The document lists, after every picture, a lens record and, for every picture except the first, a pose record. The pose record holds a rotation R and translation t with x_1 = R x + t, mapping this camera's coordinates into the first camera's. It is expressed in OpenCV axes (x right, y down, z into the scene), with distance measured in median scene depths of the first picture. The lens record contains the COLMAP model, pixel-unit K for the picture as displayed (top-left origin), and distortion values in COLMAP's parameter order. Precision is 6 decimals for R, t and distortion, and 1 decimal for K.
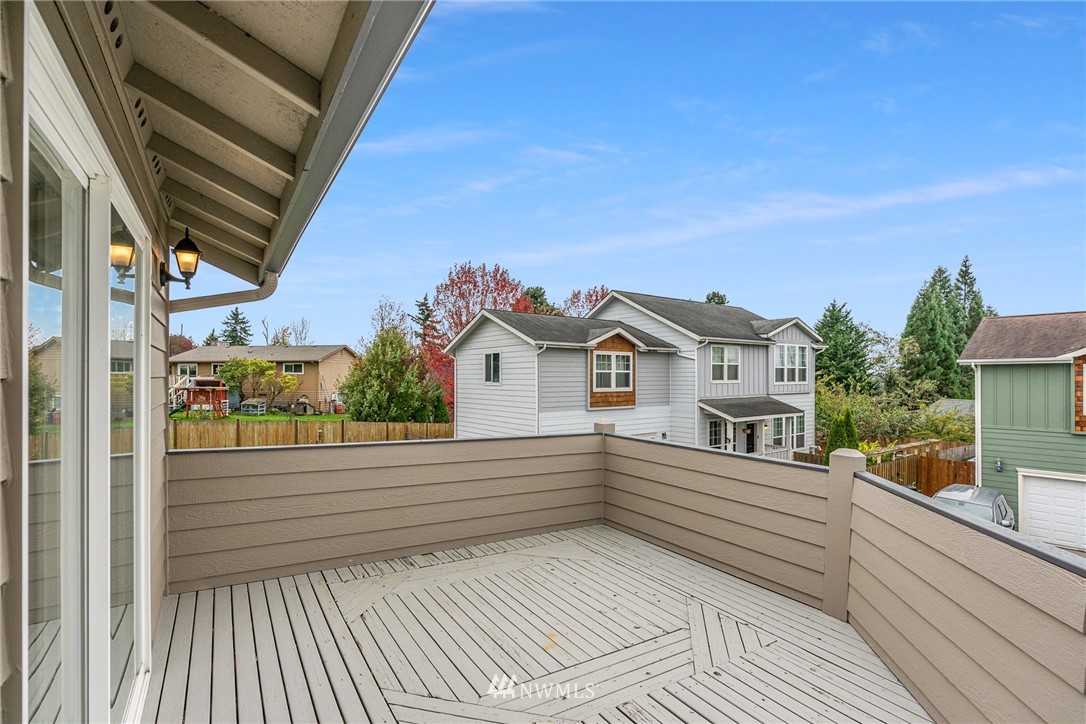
lens RADIAL K [[512.0, 0, 544.4], [0, 512.0, 378.9], [0, 0, 1]] dist [-0.003553, 0.000296]
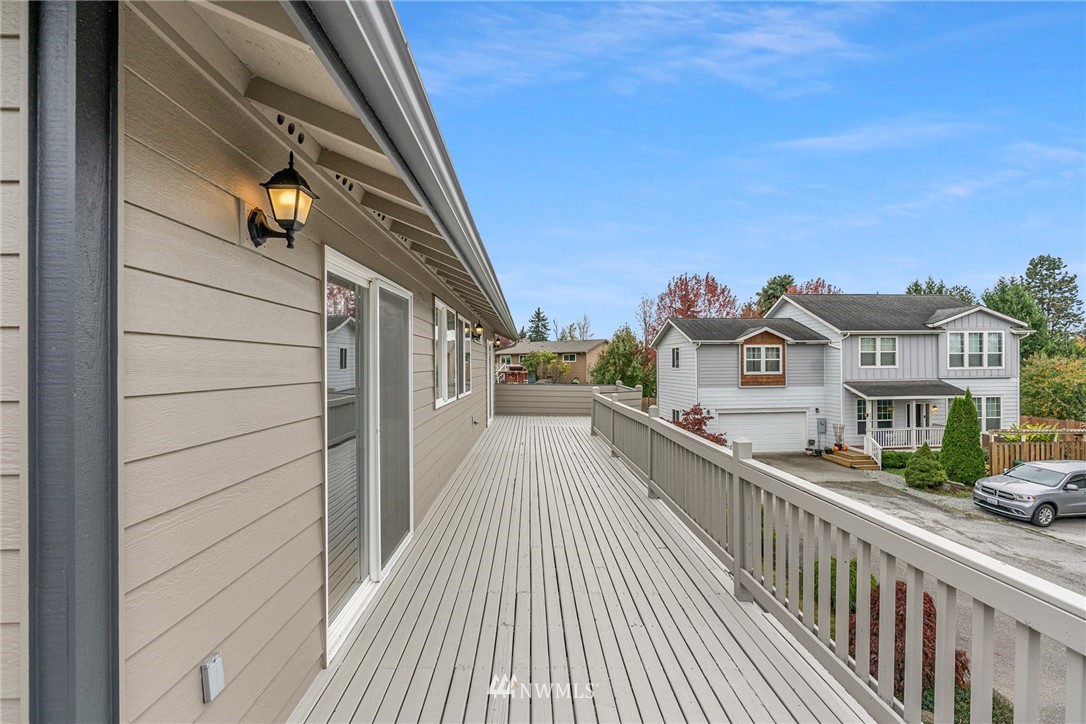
lens RADIAL K [[496.5, 0, 544.1], [0, 496.5, 366.1], [0, 0, 1]] dist [-0.009822, 0.002608]
pose [[0.860154, -0.003118, -0.510025, 0.229911], [0.004591, 0.999988, 0.001630, -0.001715], [0.510014, -0.003744, 0.860158, -0.313953]]
